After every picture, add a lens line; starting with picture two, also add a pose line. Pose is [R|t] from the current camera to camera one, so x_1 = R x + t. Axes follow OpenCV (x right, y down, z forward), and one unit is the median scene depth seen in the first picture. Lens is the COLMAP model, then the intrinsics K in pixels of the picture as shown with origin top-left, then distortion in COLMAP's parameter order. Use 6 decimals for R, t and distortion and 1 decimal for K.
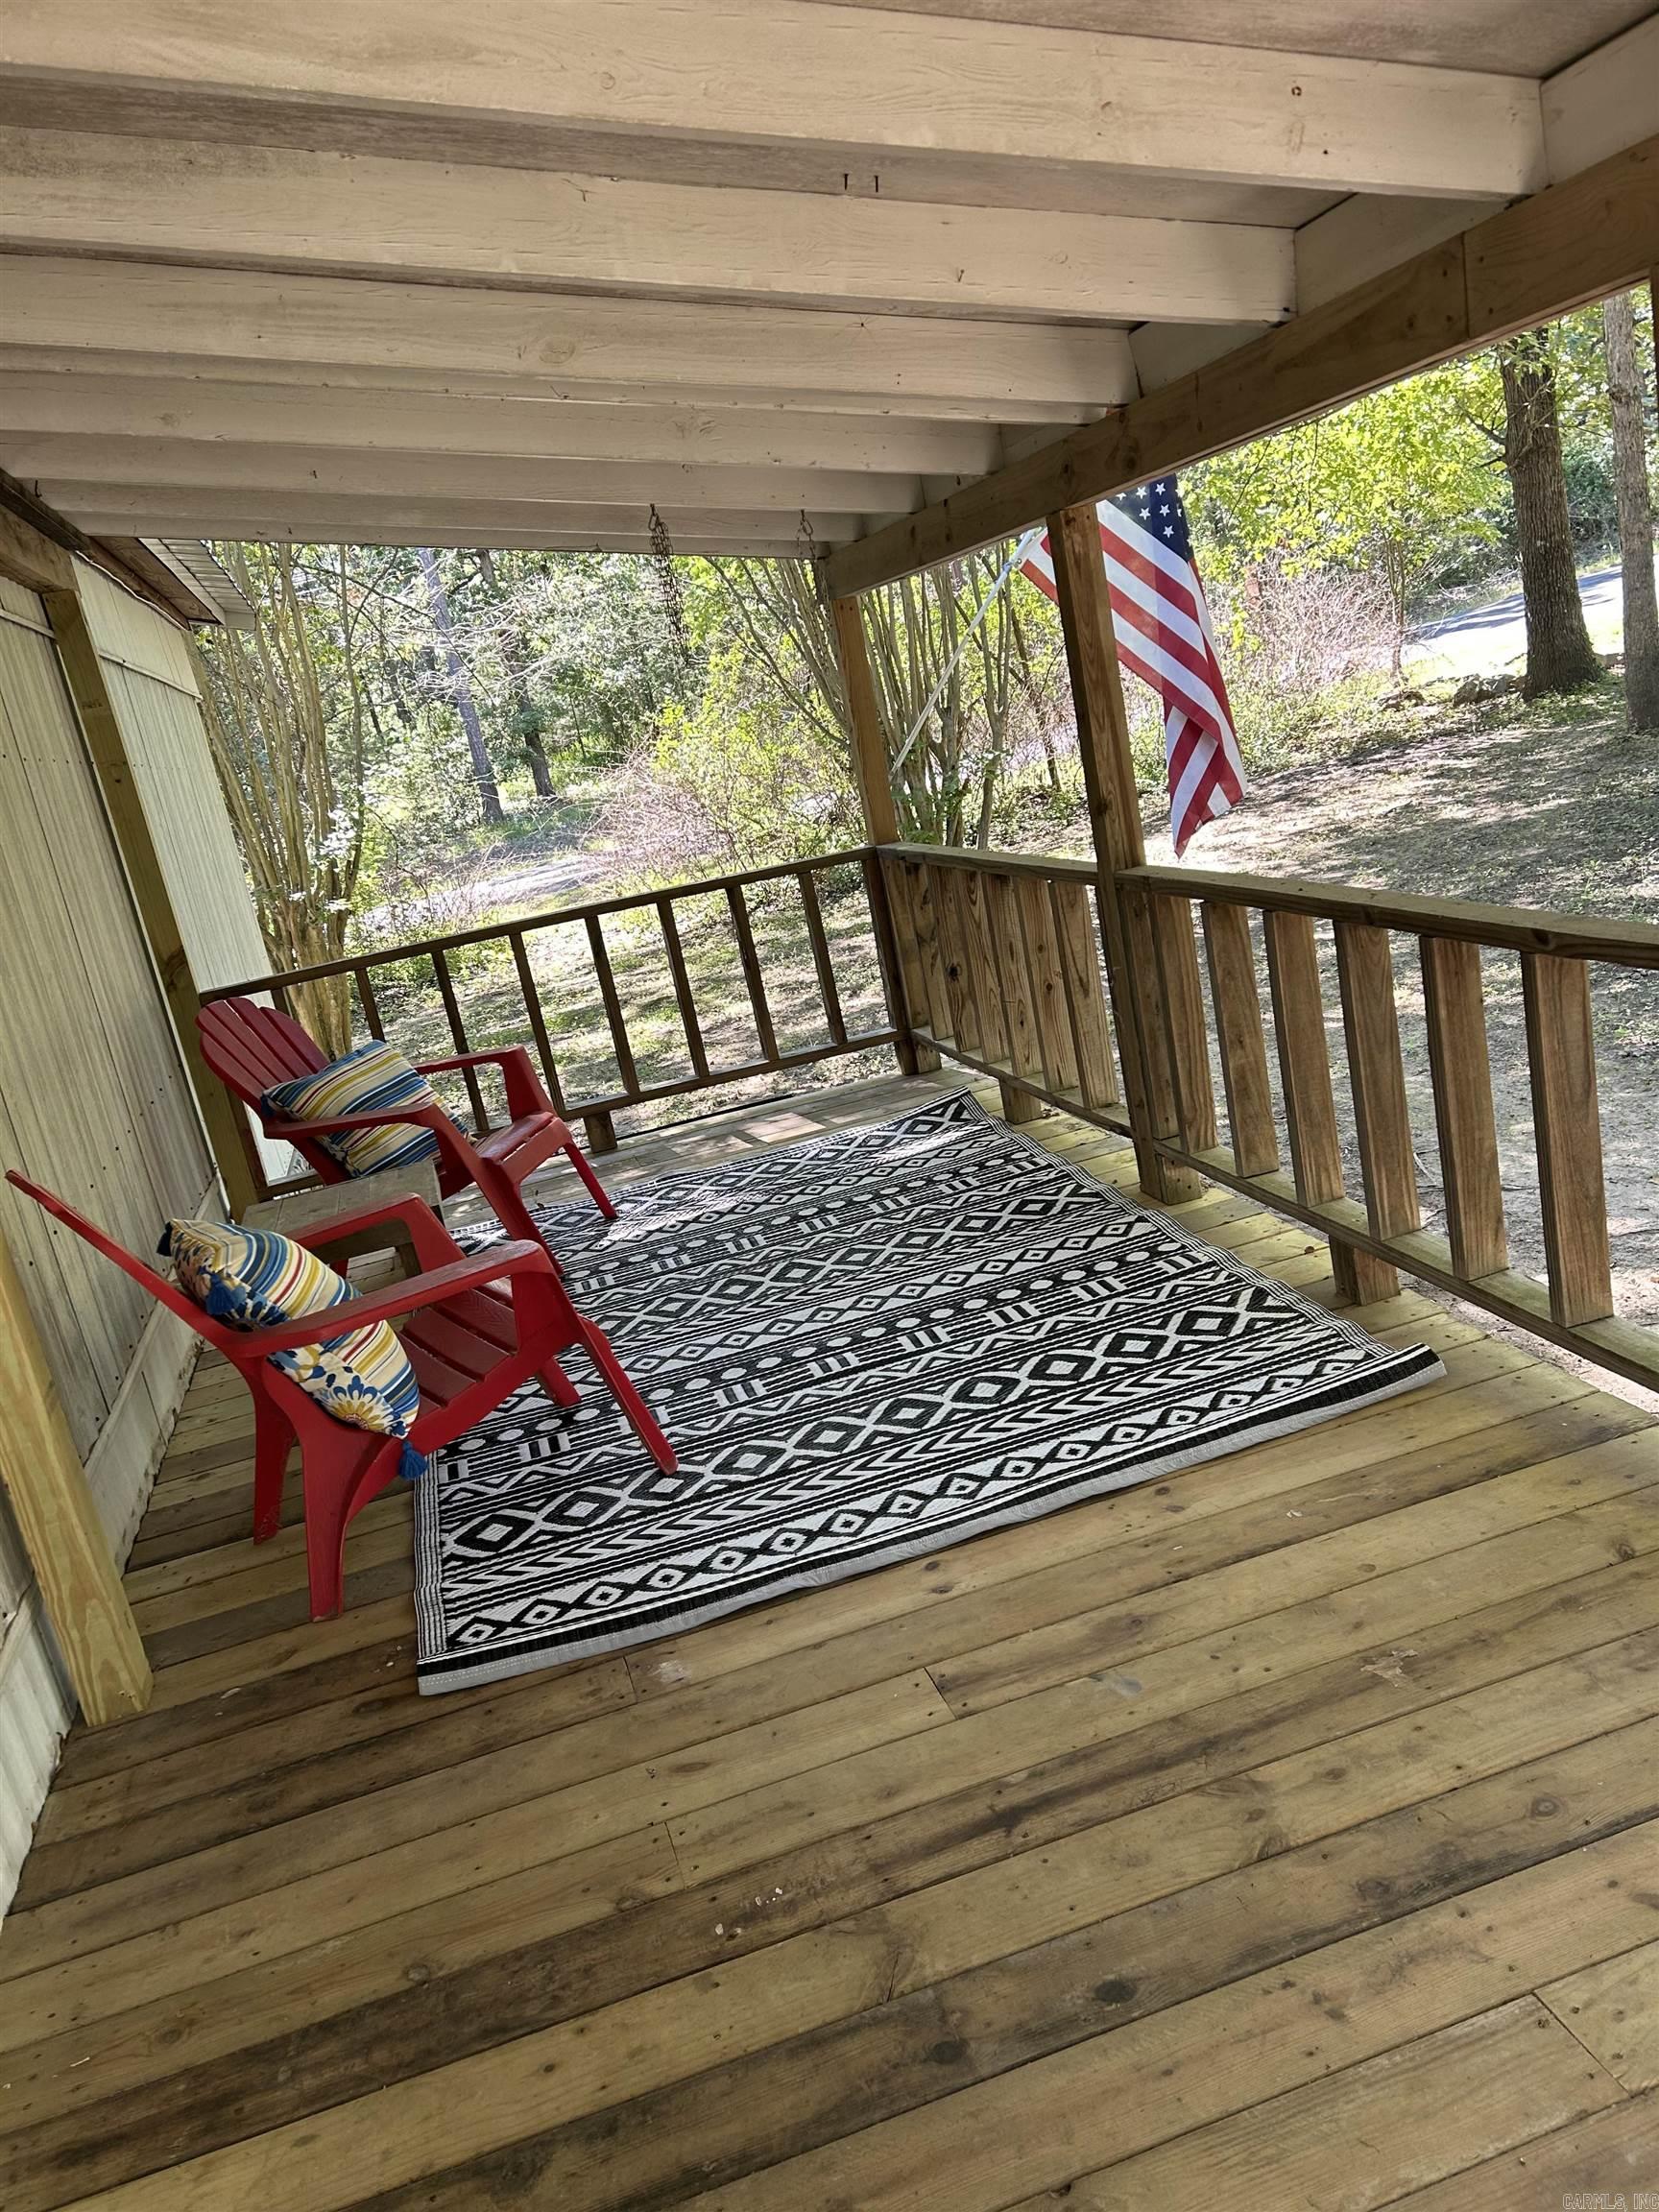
lens RADIAL K [[1669.6, 0, 832.2], [0, 1669.6, 1114.8], [0, 0, 1]] dist [0.053411, -0.042588]
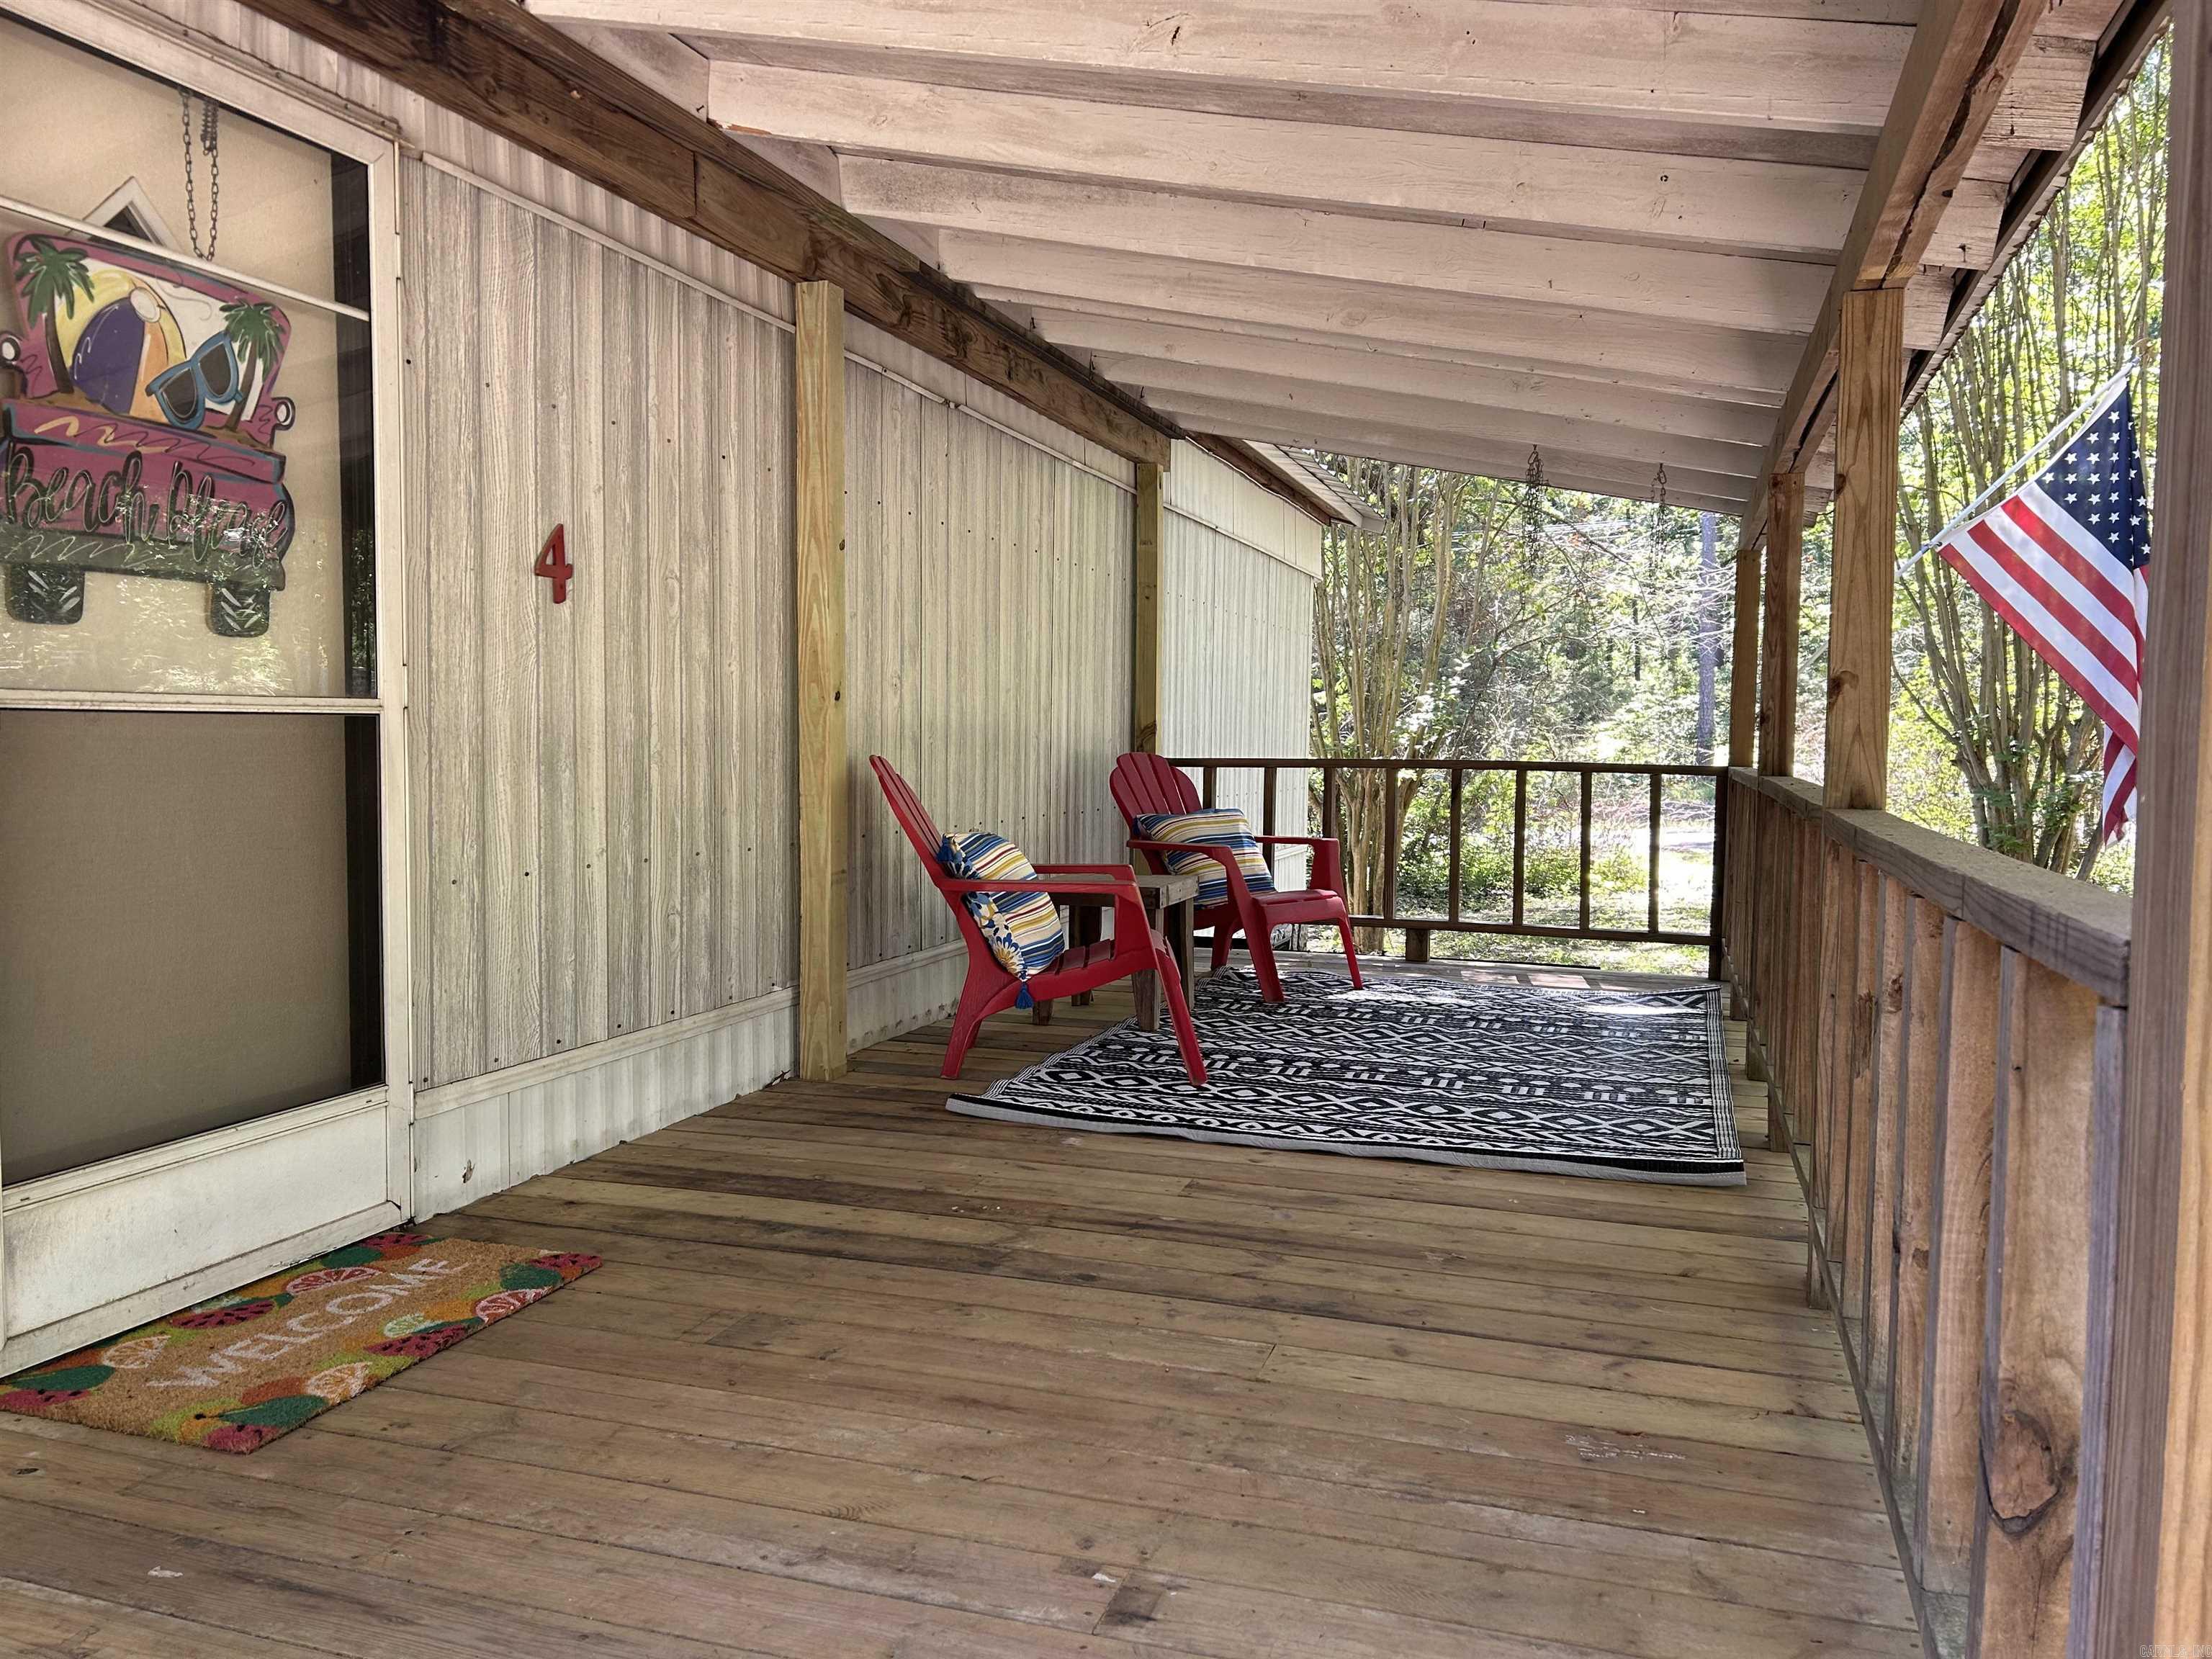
lens RADIAL K [[1669.6, 0, 1113.8], [0, 1669.6, 829.5], [0, 0, 1]] dist [0.053411, -0.042588]
pose [[0.818538, 0.232744, -0.525192, 0.719857], [-0.302337, 0.951923, -0.049353, 0.140342], [0.488455, 0.199182, 0.849552, -0.338726]]
